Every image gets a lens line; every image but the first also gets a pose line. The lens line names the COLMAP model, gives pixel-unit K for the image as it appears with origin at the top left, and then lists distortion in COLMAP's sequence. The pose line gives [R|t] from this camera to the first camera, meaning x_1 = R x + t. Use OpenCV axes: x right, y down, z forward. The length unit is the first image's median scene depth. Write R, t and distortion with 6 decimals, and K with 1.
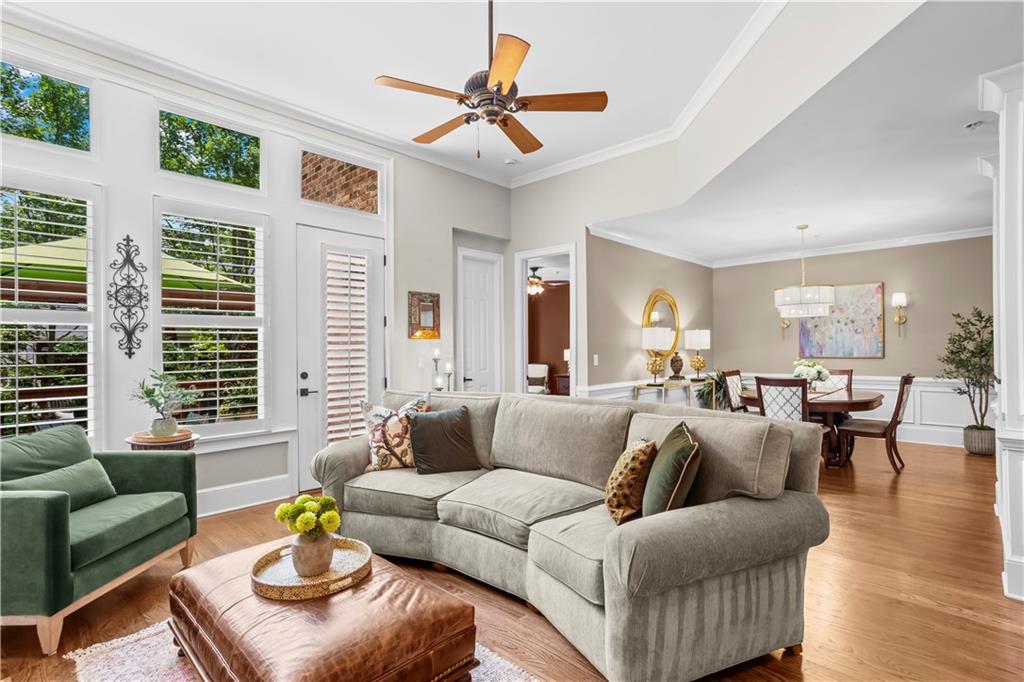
lens RADIAL K [[490.8, 0, 518.8], [0, 490.8, 342.5], [0, 0, 1]] dist [-0.023915, 0.000472]
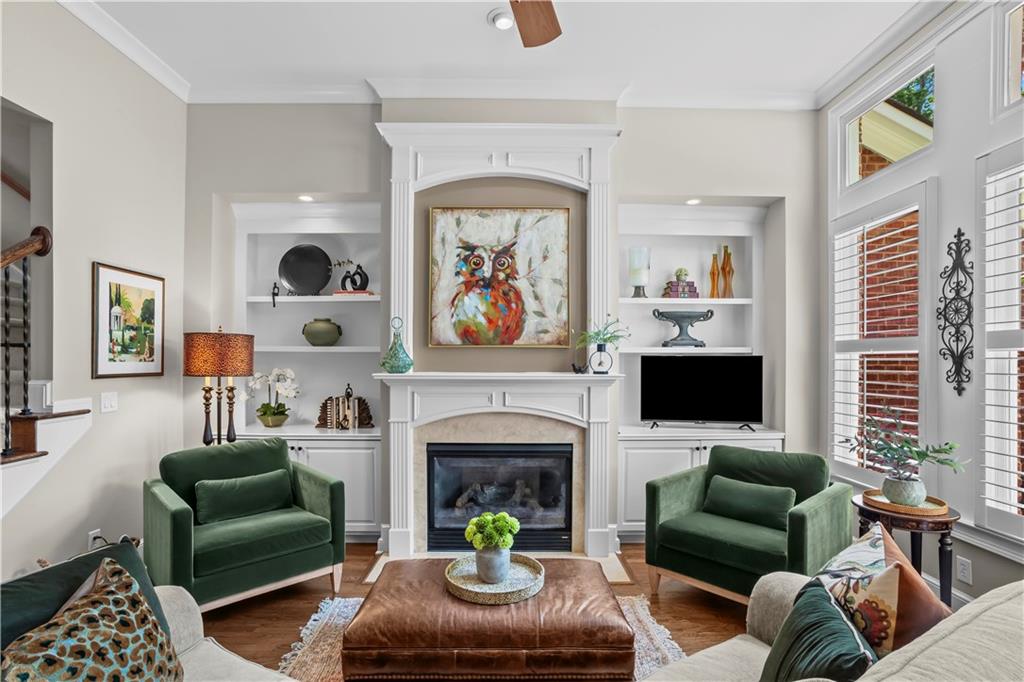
lens RADIAL K [[490.8, 0, 512.0], [0, 490.8, 351.3], [0, 0, 1]] dist [-0.023915, 0.000472]
pose [[-0.711281, -0.018687, -0.702660, 0.190064], [-0.007054, 0.999786, -0.019449, -0.015444], [0.702873, -0.008877, -0.711260, 1.044491]]
